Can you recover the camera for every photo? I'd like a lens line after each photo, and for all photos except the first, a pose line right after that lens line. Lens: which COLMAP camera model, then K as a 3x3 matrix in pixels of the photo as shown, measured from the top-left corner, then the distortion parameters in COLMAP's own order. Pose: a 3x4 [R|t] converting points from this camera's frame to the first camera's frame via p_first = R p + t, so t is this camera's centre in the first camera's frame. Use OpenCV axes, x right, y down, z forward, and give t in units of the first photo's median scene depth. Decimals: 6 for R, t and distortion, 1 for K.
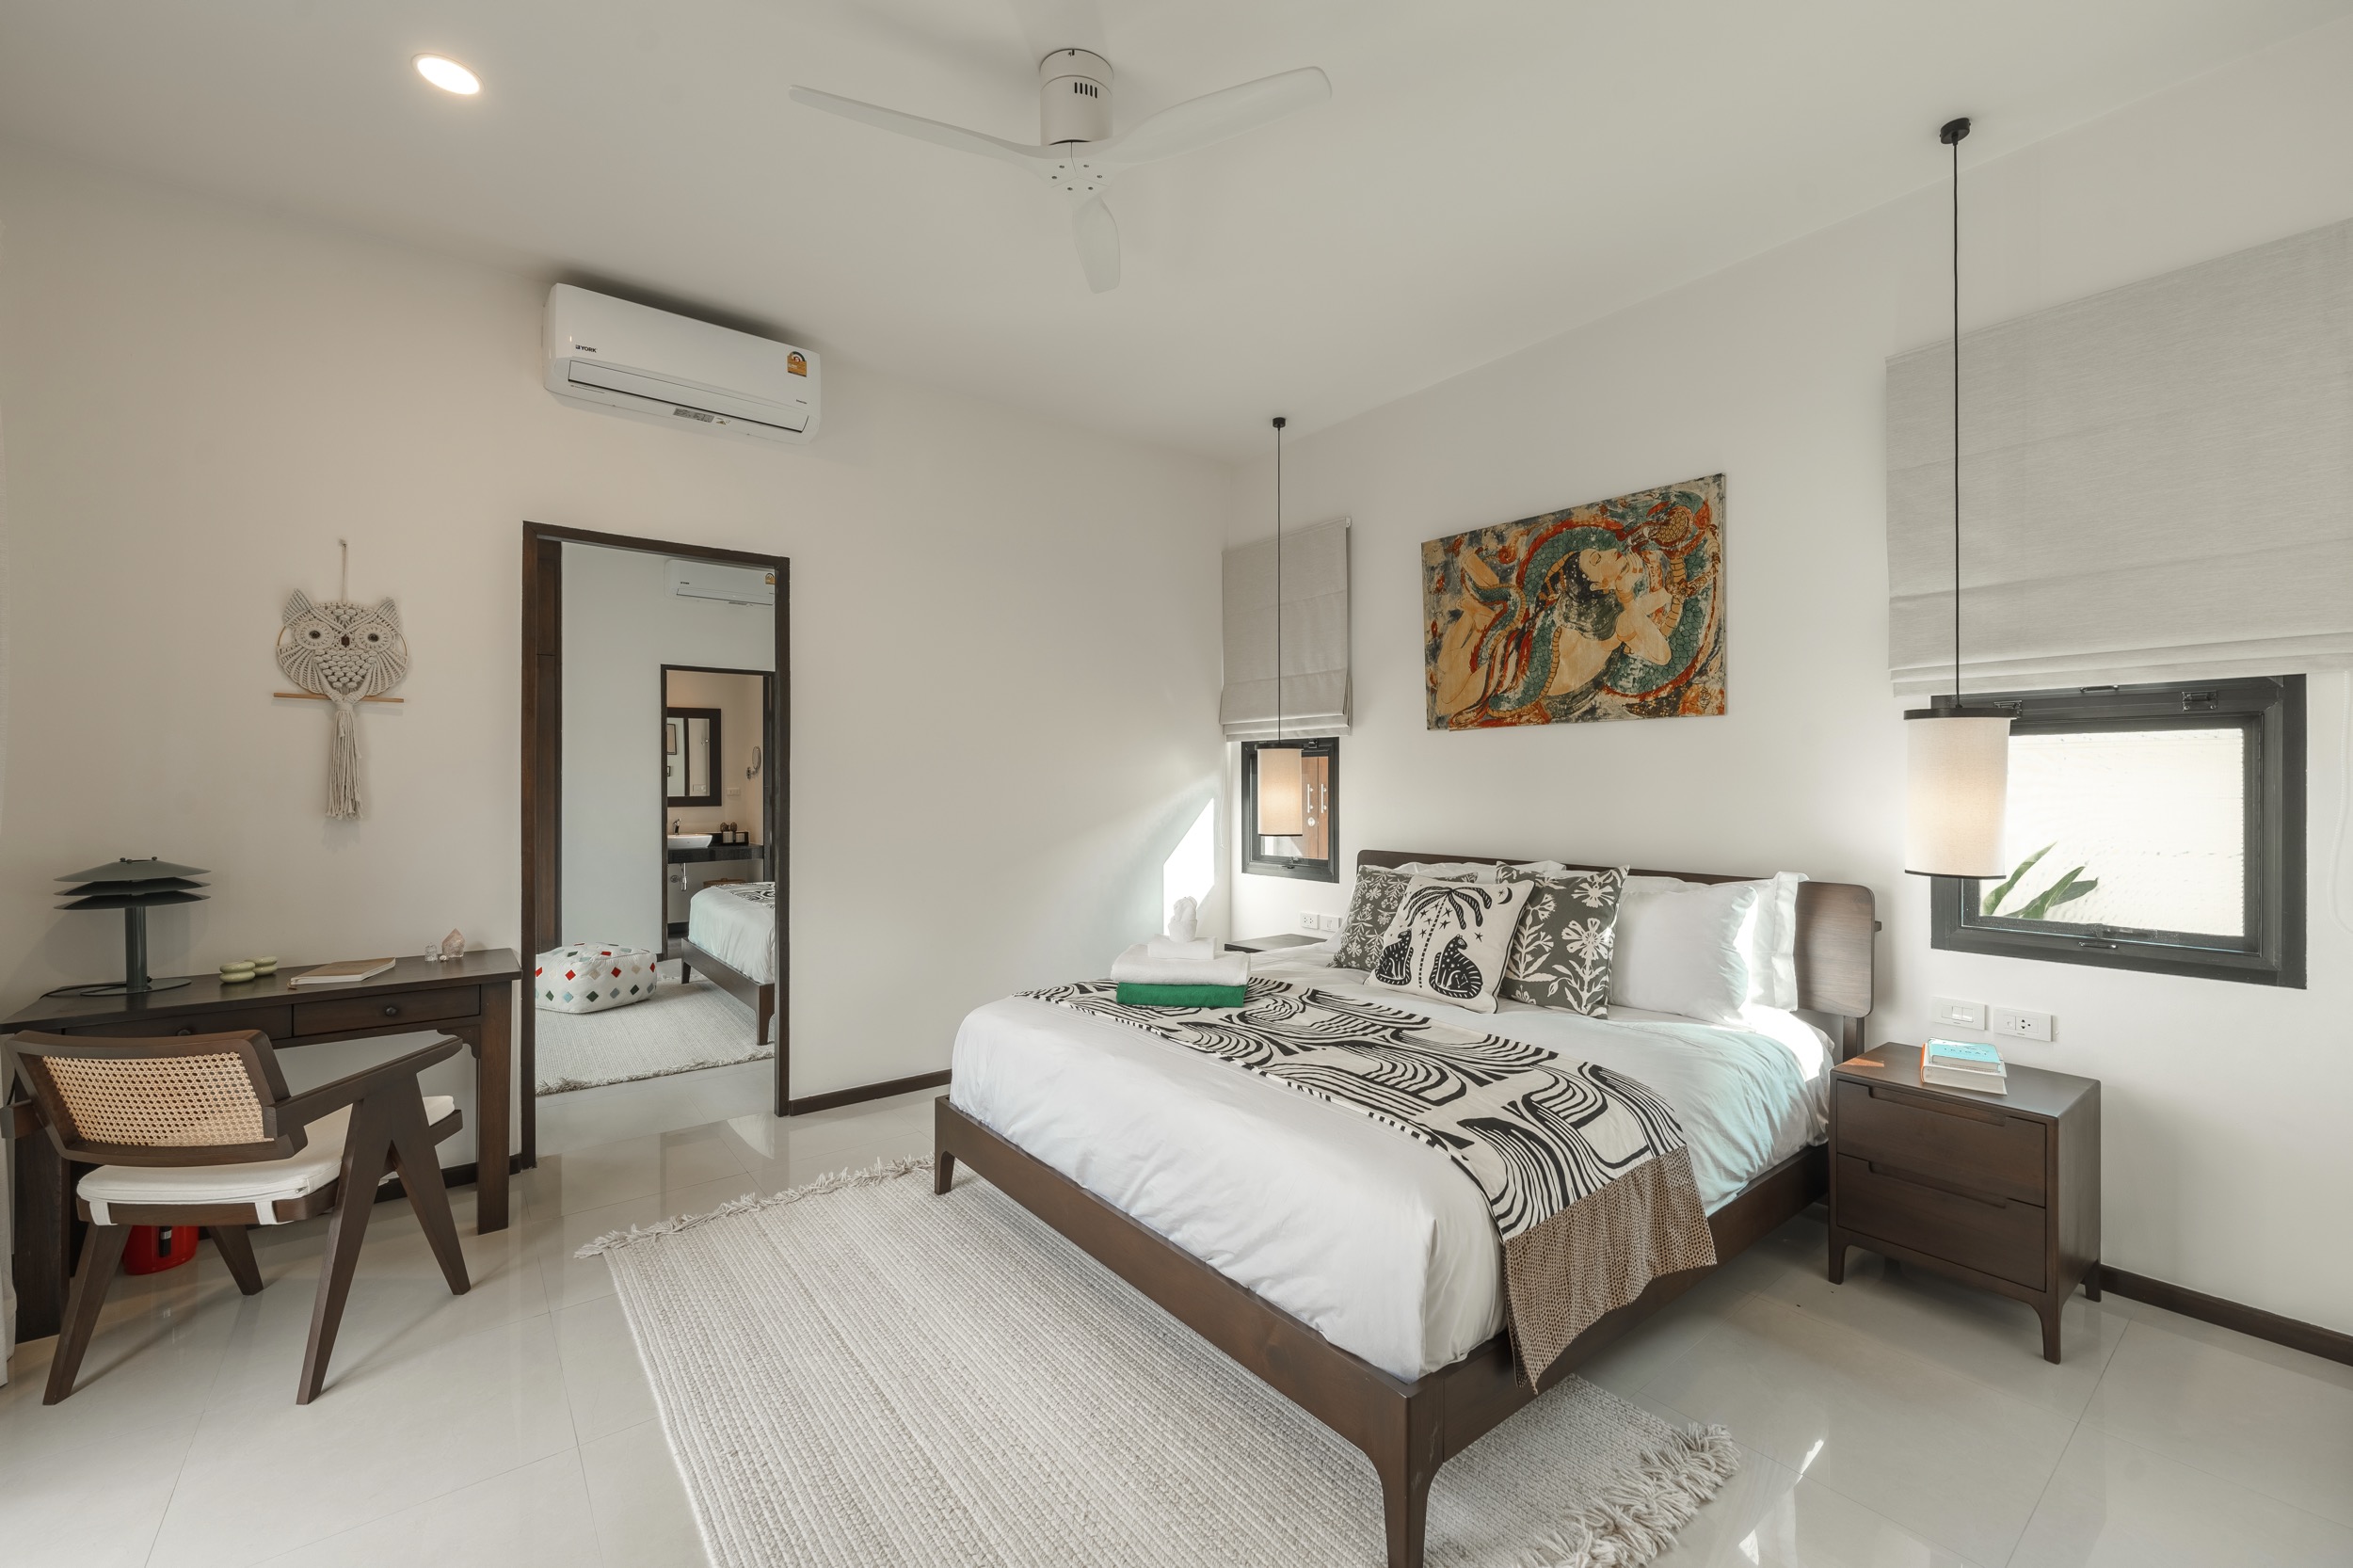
lens RADIAL K [[961.4, 0, 1170.8], [0, 961.4, 763.5], [0, 0, 1]] dist [0.002724, -0.000588]
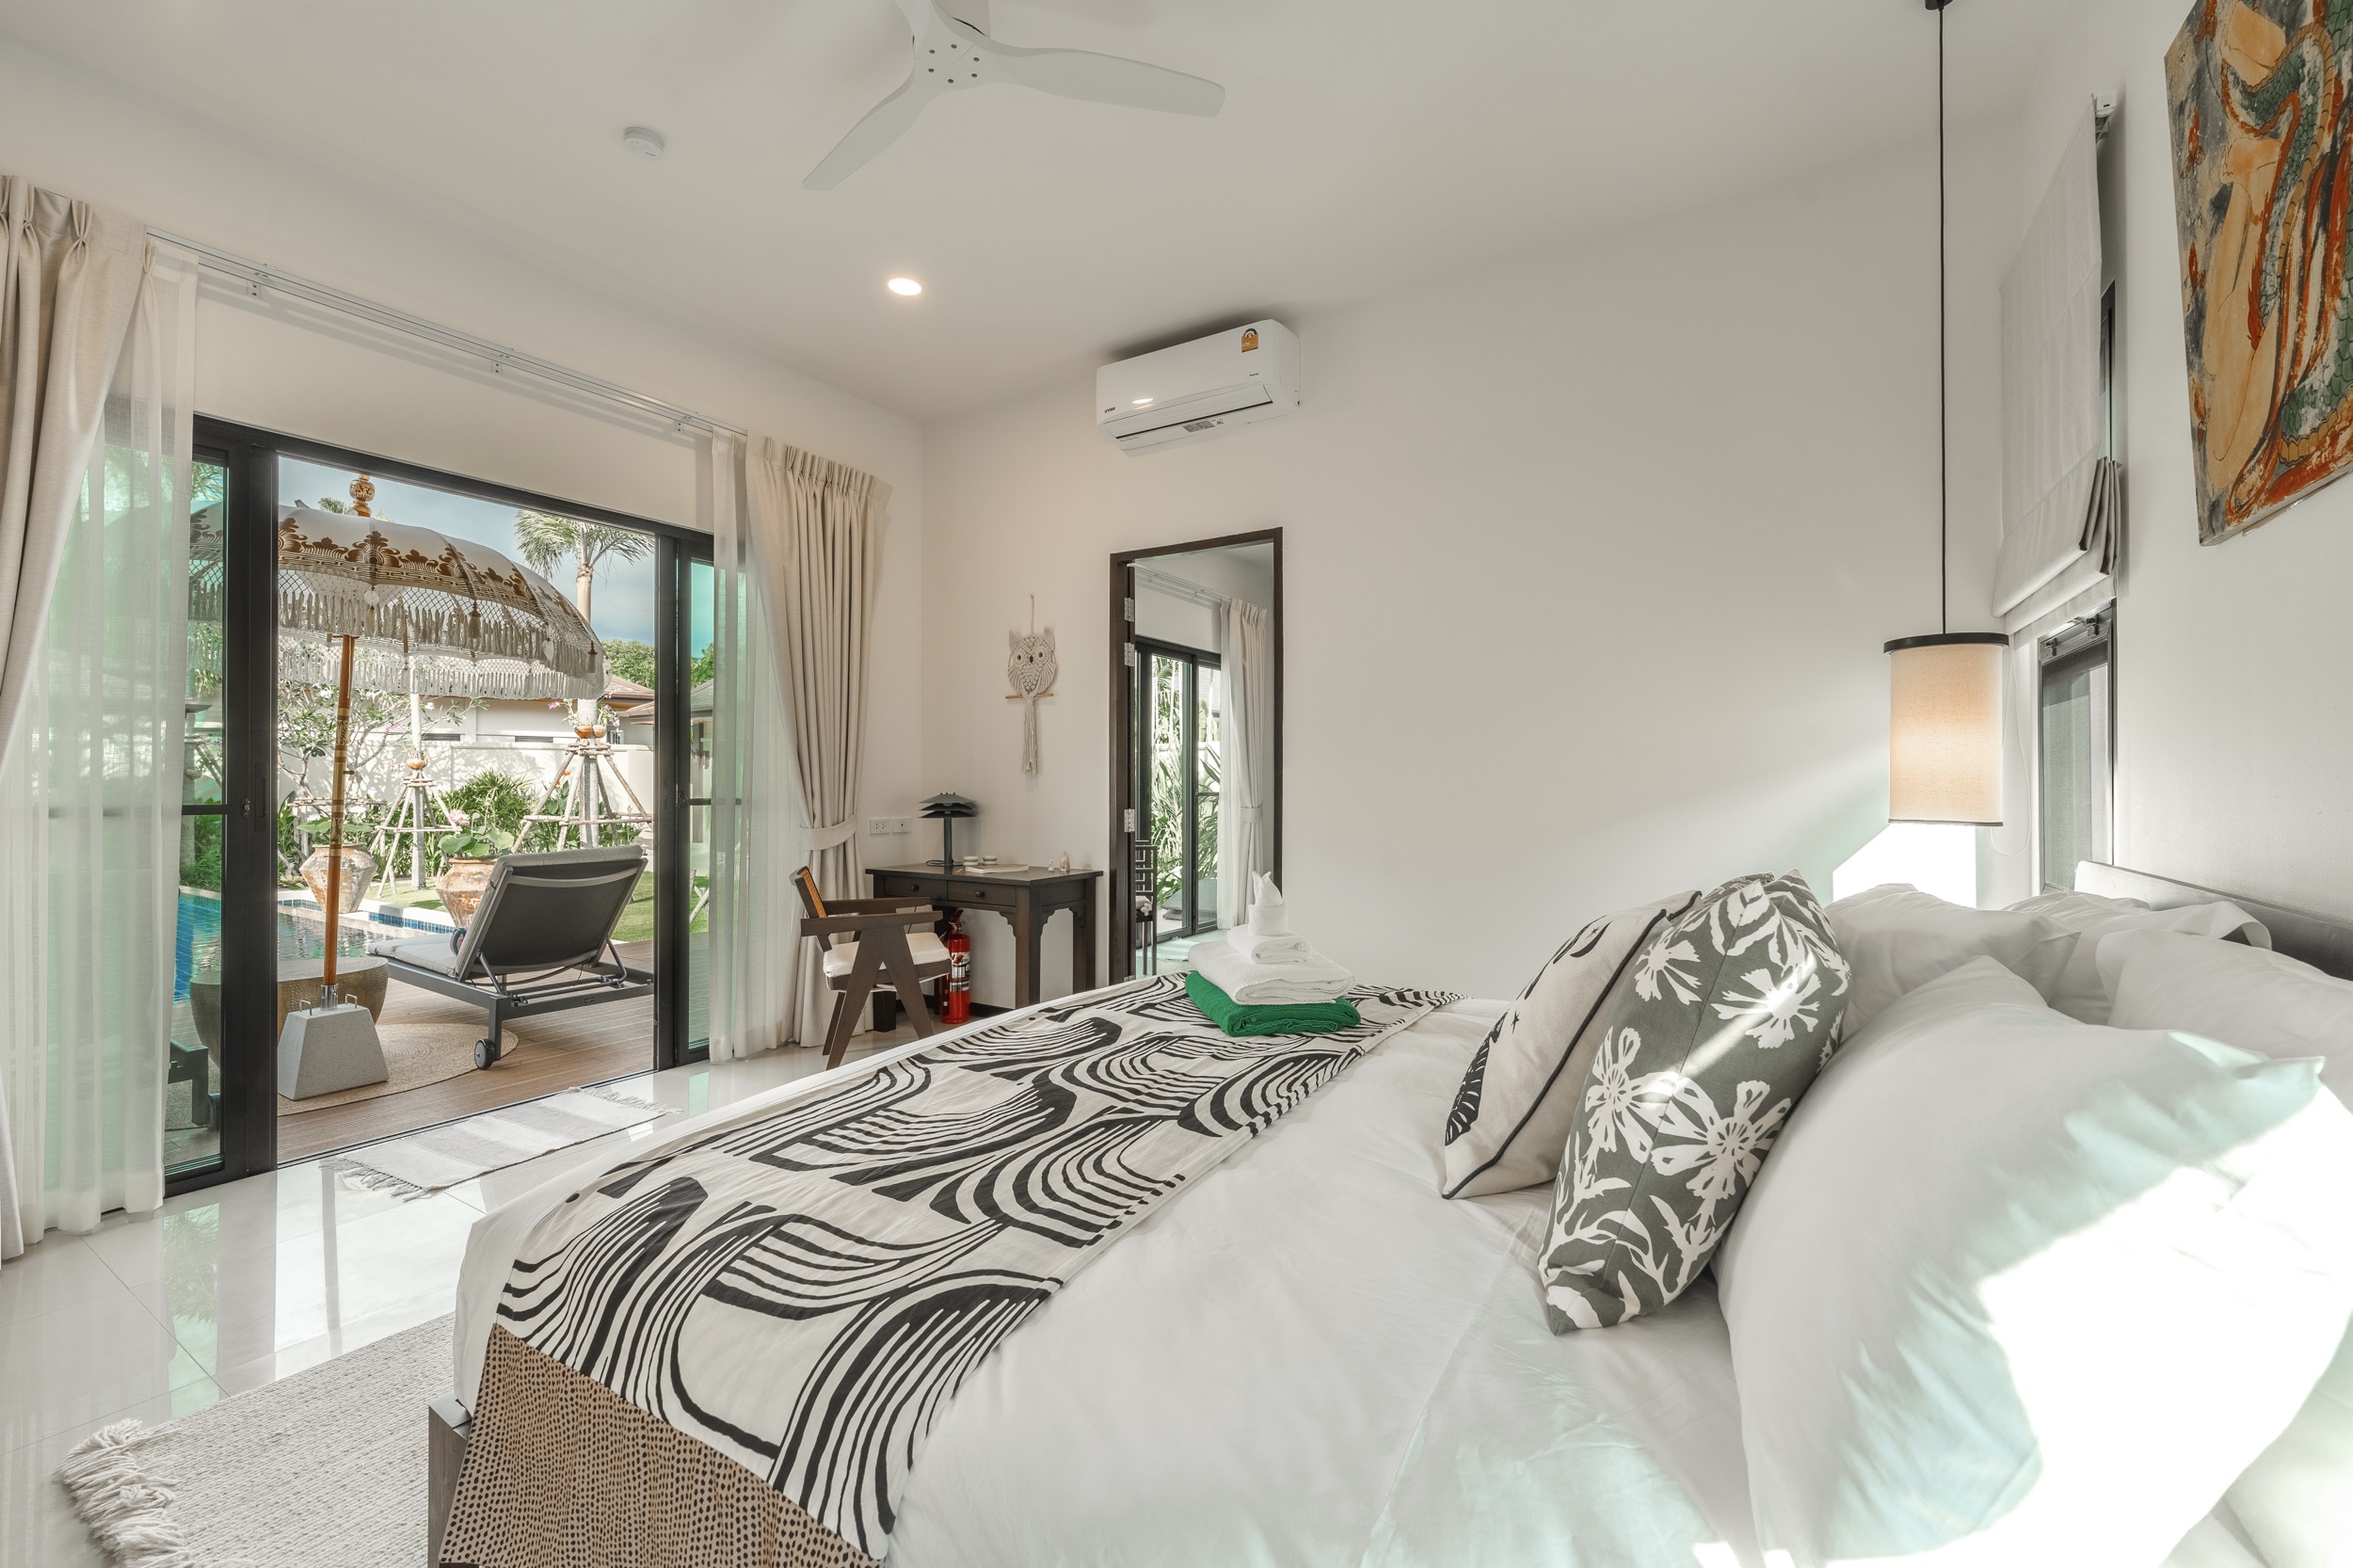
lens RADIAL K [[961.4, 0, 1192.7], [0, 961.4, 761.7], [0, 0, 1]] dist [0.002724, -0.000588]
pose [[0.342930, -0.022864, -0.939083, 0.677725], [0.014113, 0.999716, -0.019186, 0.070394], [0.939255, -0.006674, 0.343156, 0.718265]]
